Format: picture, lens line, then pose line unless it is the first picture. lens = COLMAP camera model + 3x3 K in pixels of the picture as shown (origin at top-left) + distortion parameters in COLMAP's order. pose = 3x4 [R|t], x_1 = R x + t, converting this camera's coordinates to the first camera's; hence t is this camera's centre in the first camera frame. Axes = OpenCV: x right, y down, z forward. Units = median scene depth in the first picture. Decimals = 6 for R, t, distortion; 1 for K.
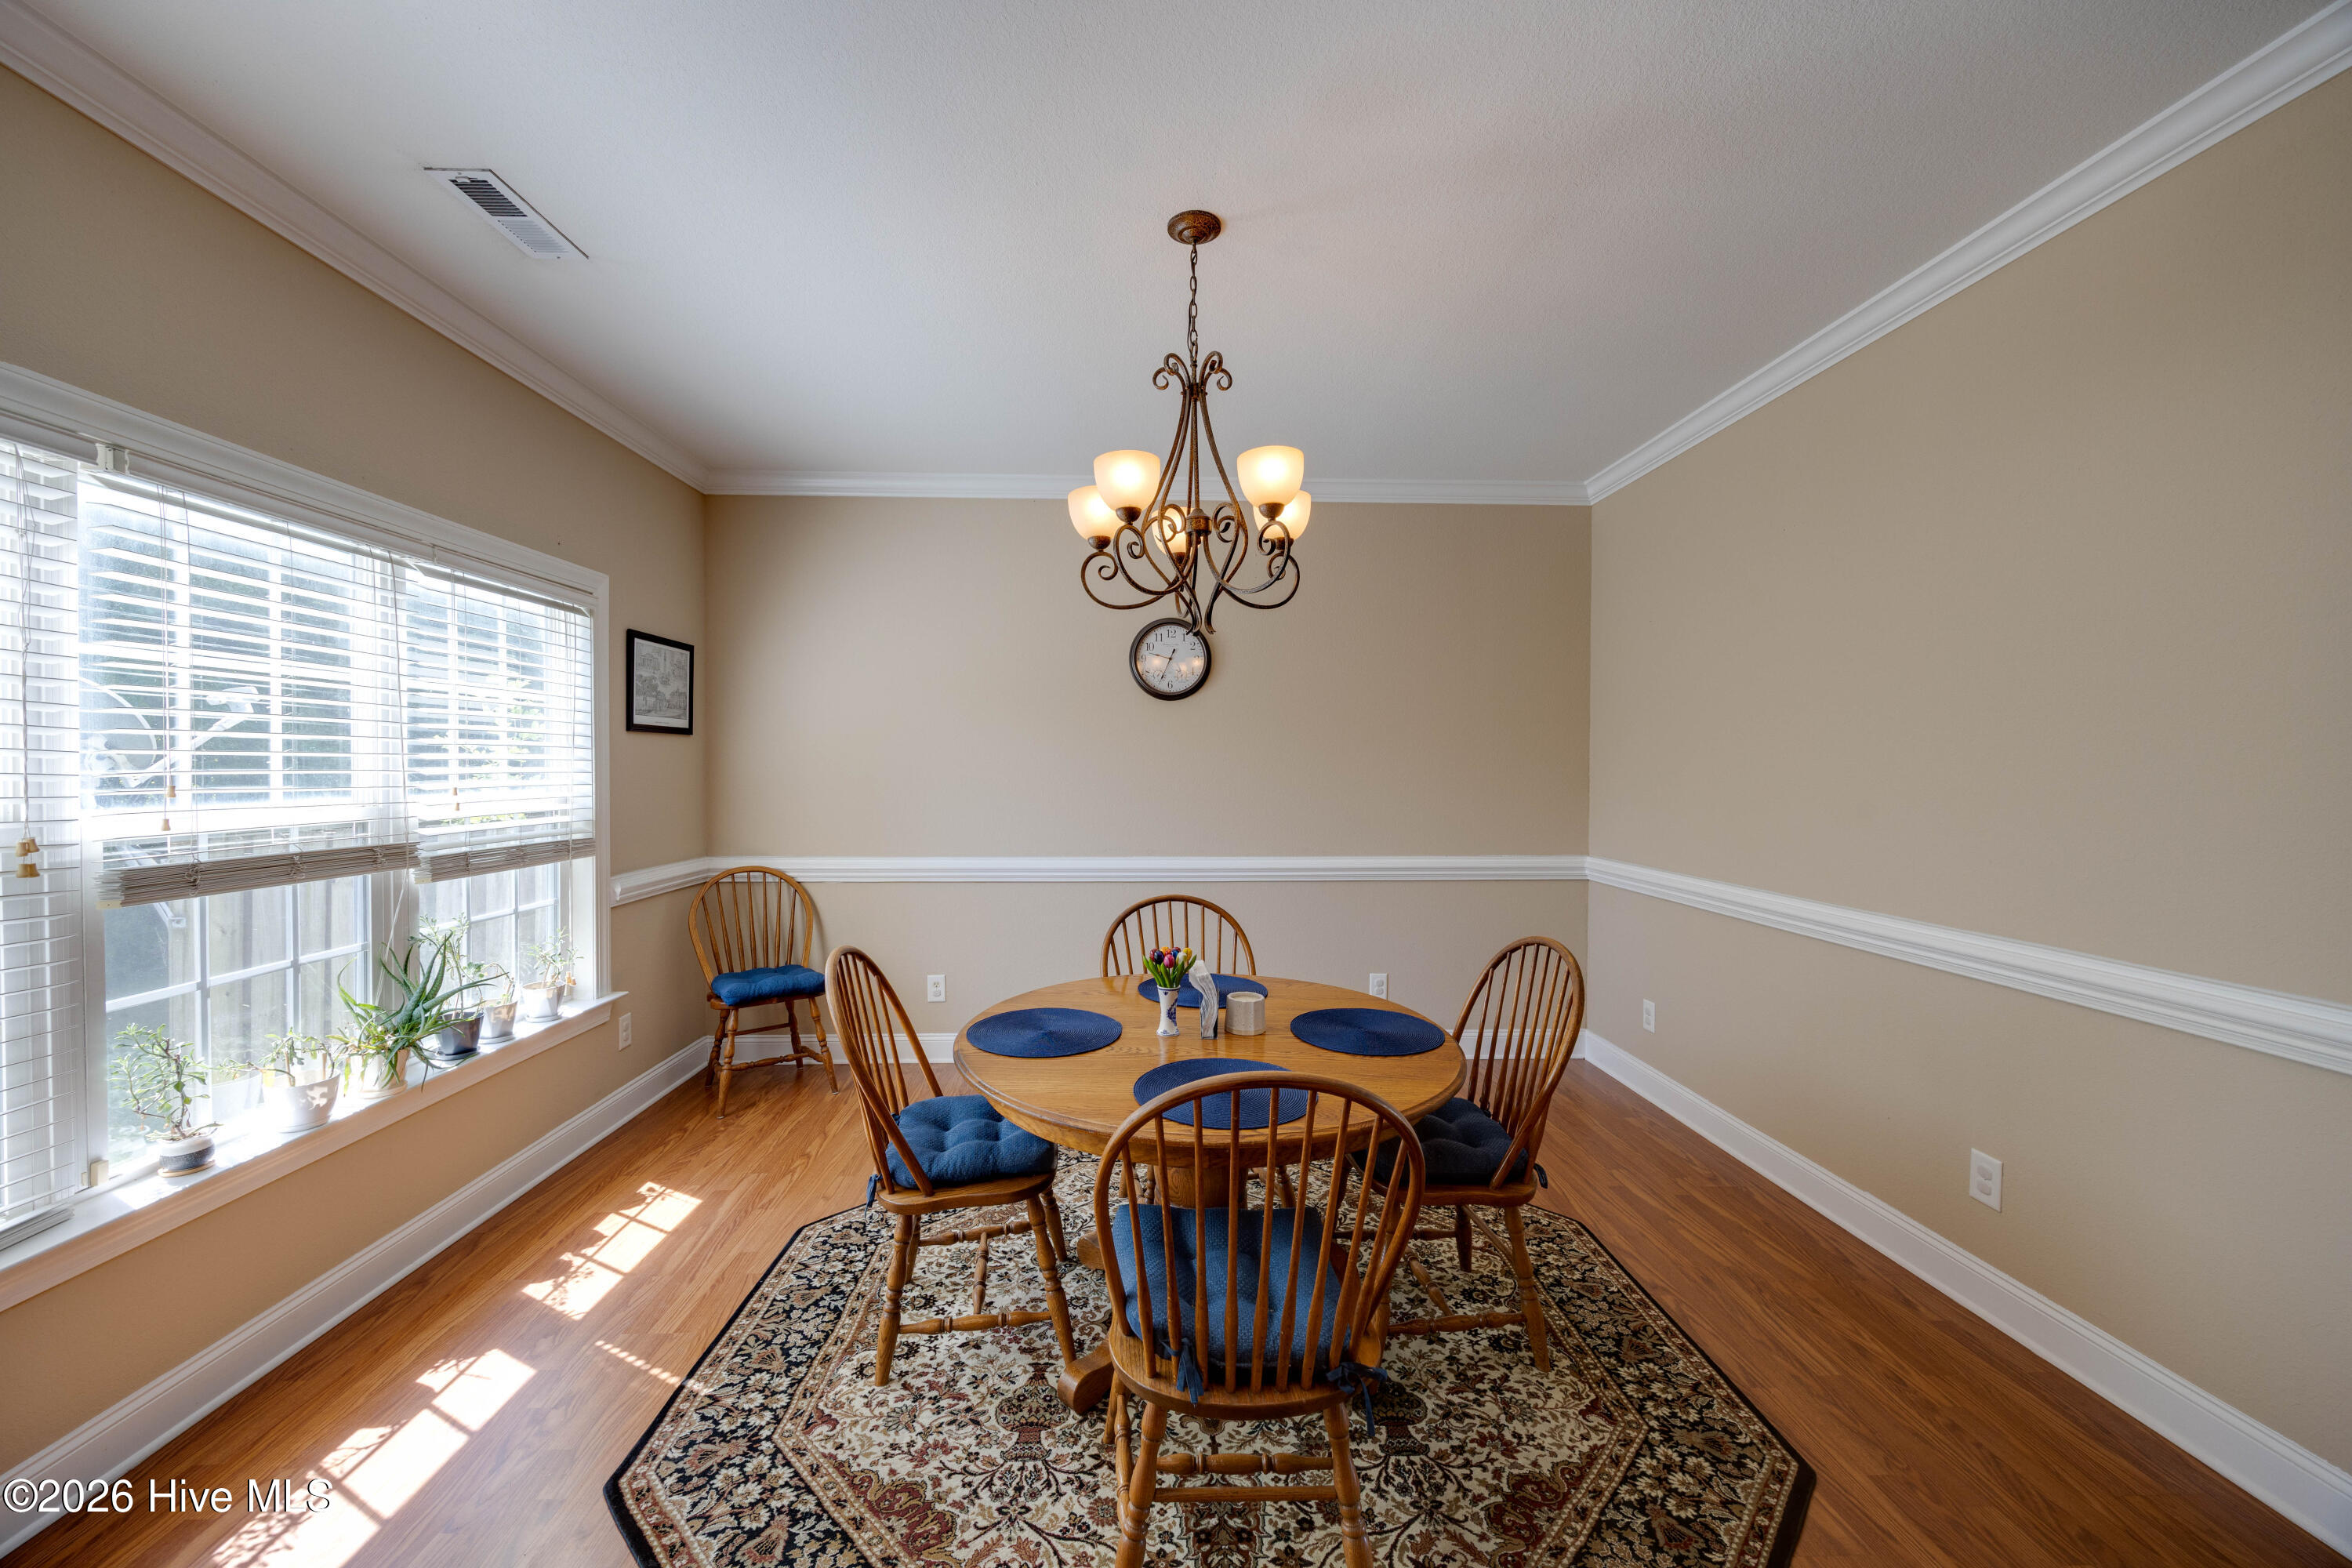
lens RADIAL K [[905.2, 0, 1169.0], [0, 905.2, 780.3], [0, 0, 1]] dist [0.001524, 0.000139]
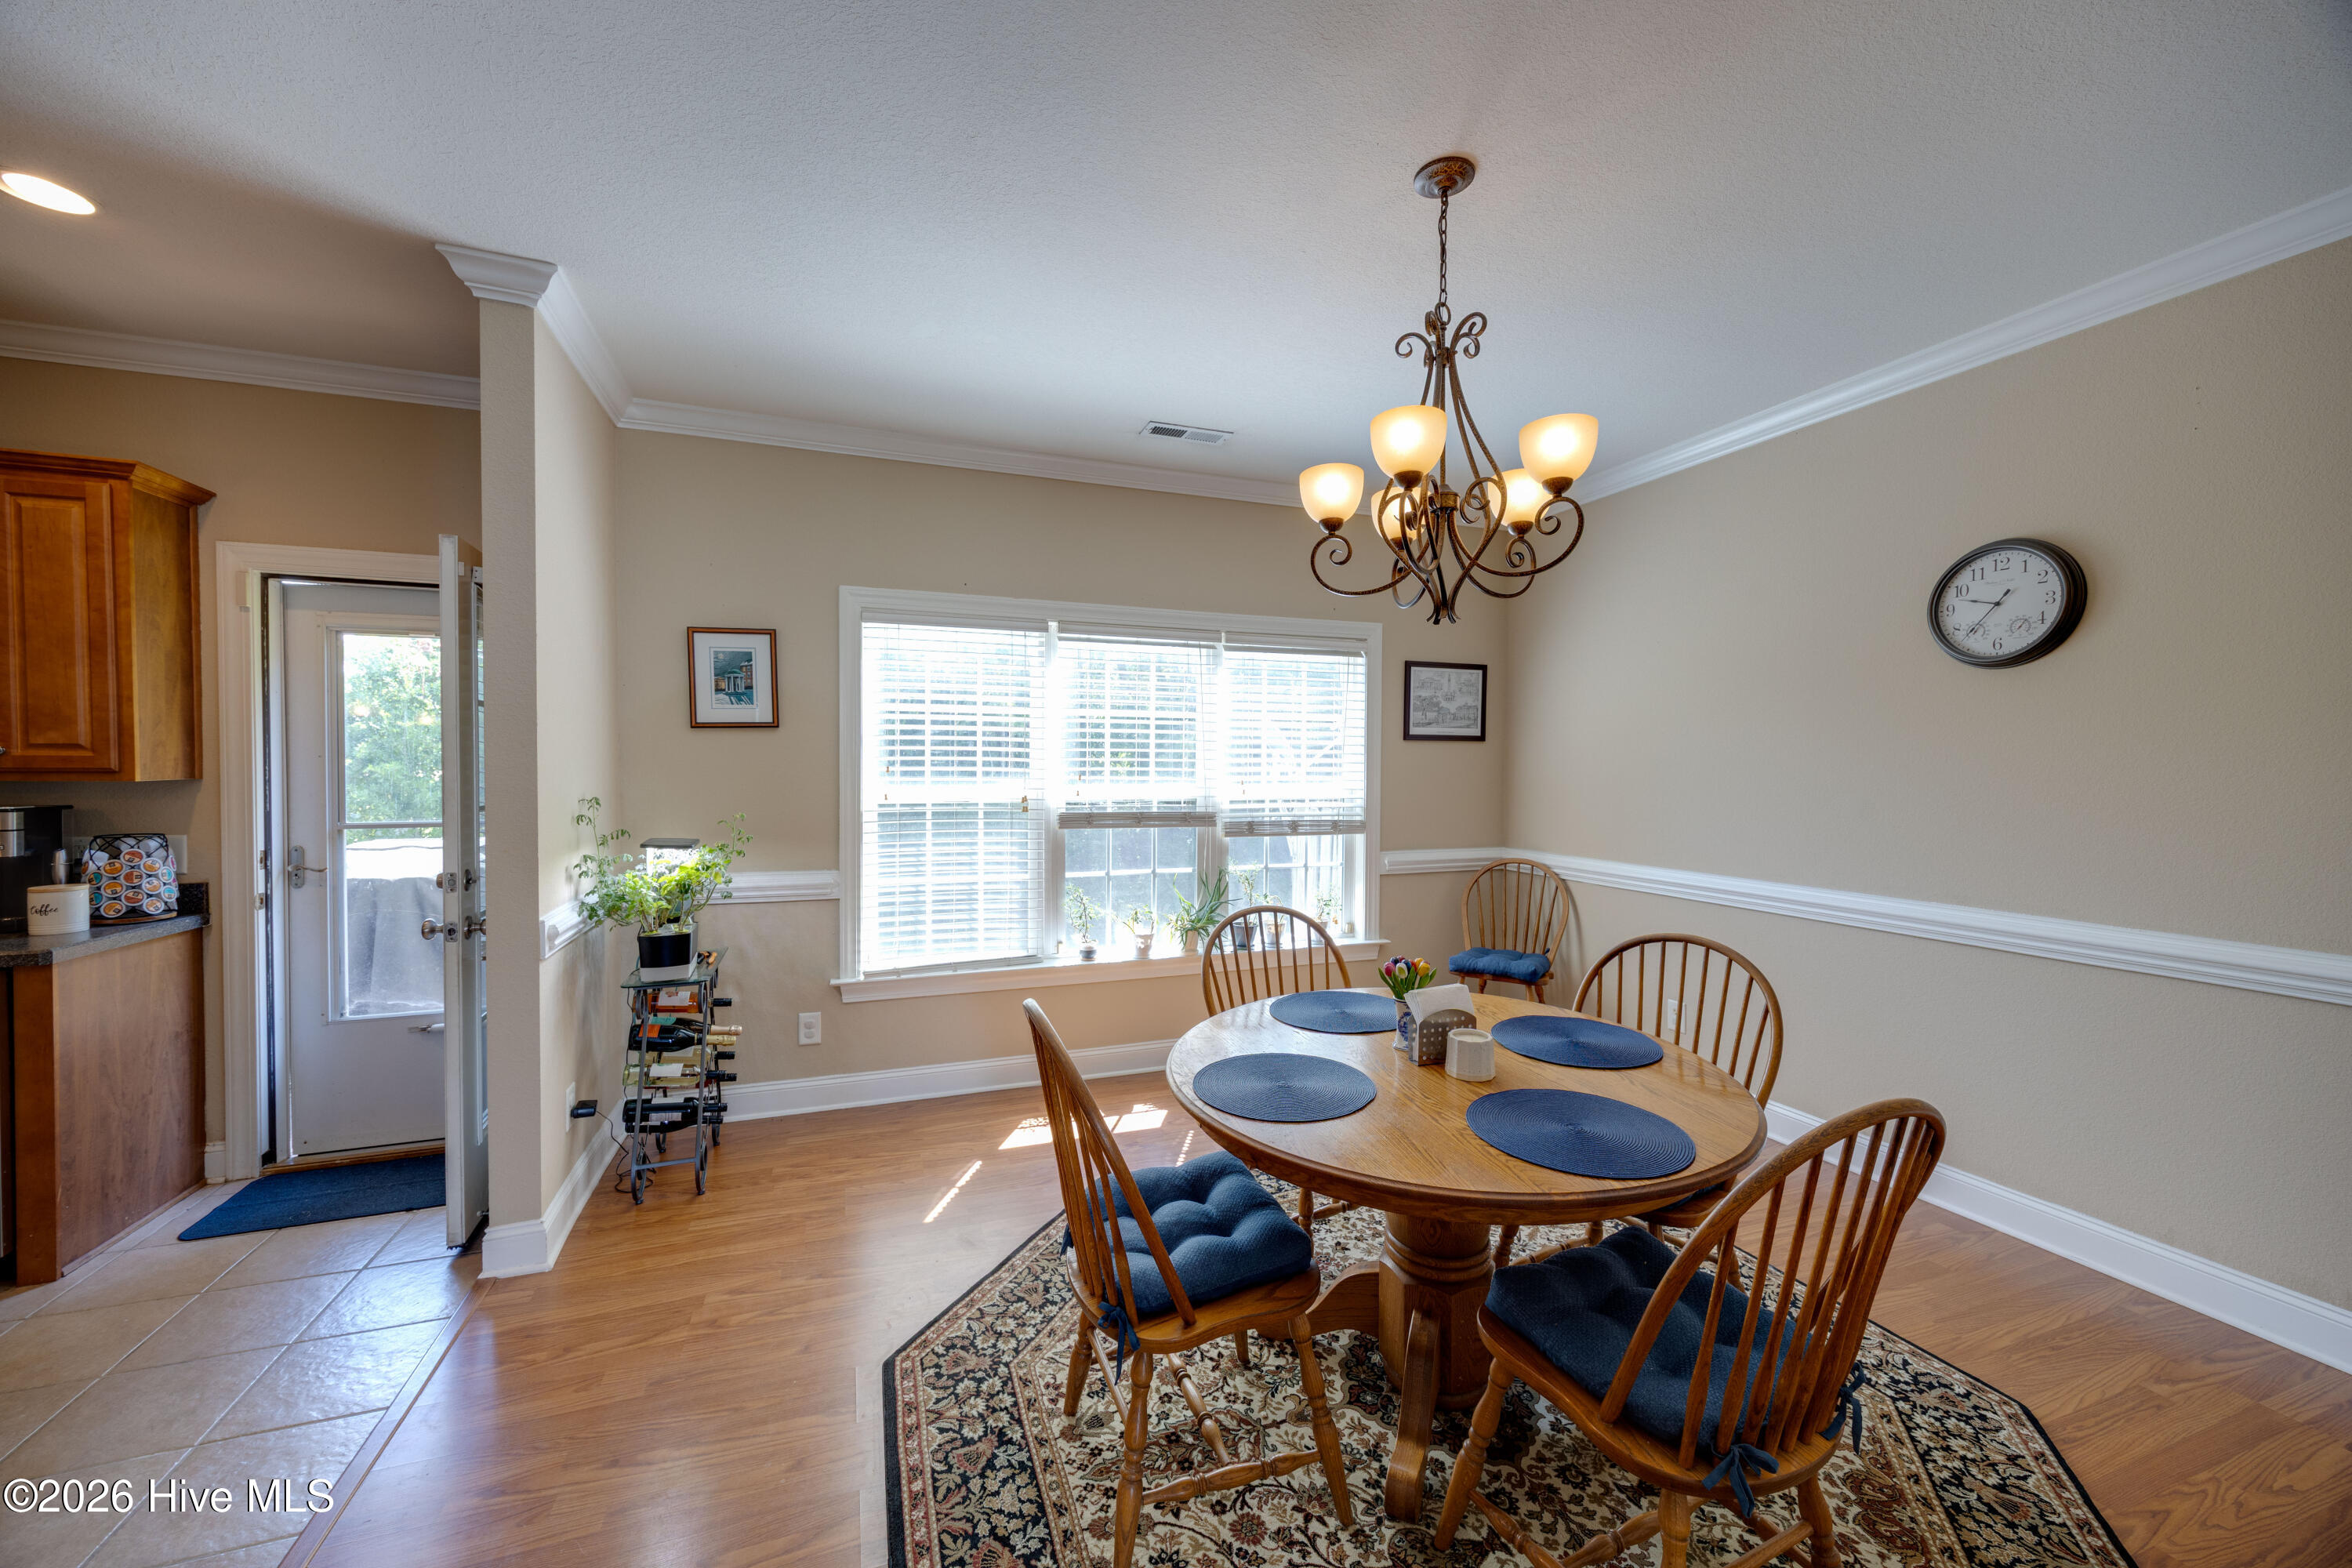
lens RADIAL K [[887.3, 0, 1171.1], [0, 887.3, 780.4], [0, 0, 1]] dist [-0.004774, 0.000384]
pose [[0.316425, 0.015815, -0.948486, 0.577483], [-0.018959, 0.999767, 0.010345, -0.004609], [0.948428, 0.014708, 0.316651, 0.335718]]
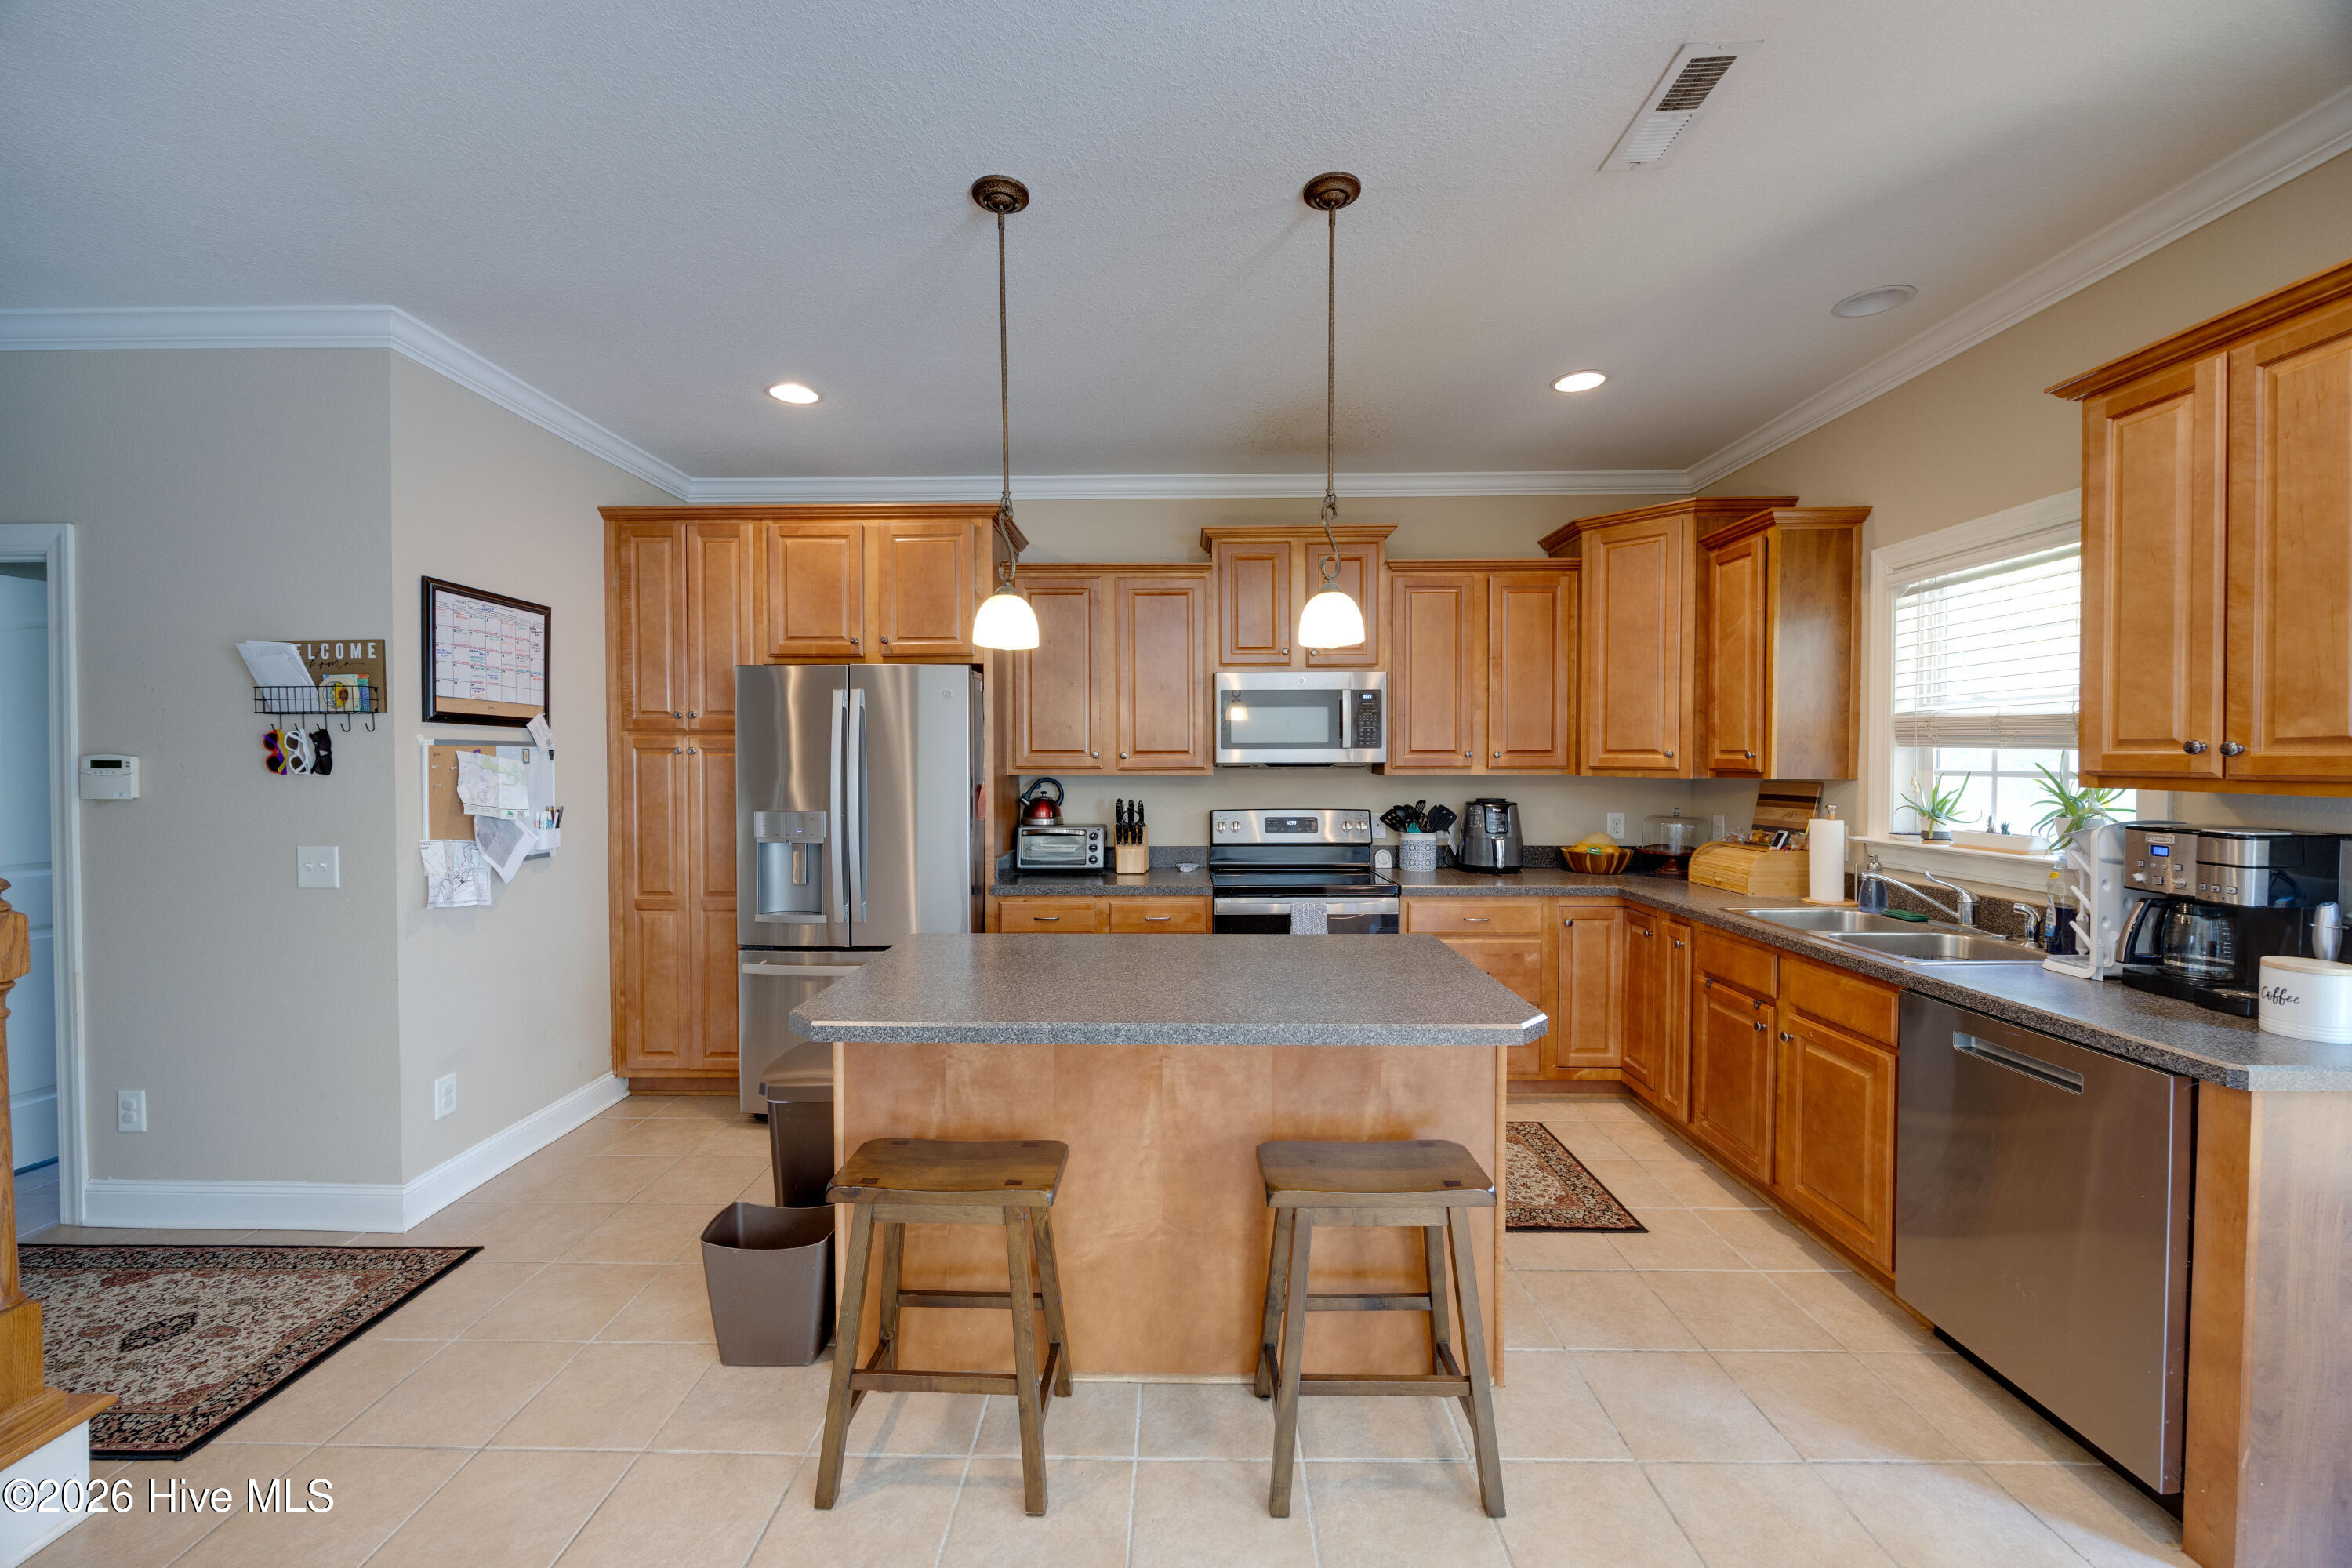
lens RADIAL K [[887.3, 0, 1171.1], [0, 887.3, 780.4], [0, 0, 1]] dist [-0.004774, 0.000384]
pose [[-0.999001, -0.001349, 0.044661, 0.108135], [0.000332, 0.999293, 0.037600, -0.004808], [-0.044680, 0.037578, -0.998294, 0.154408]]
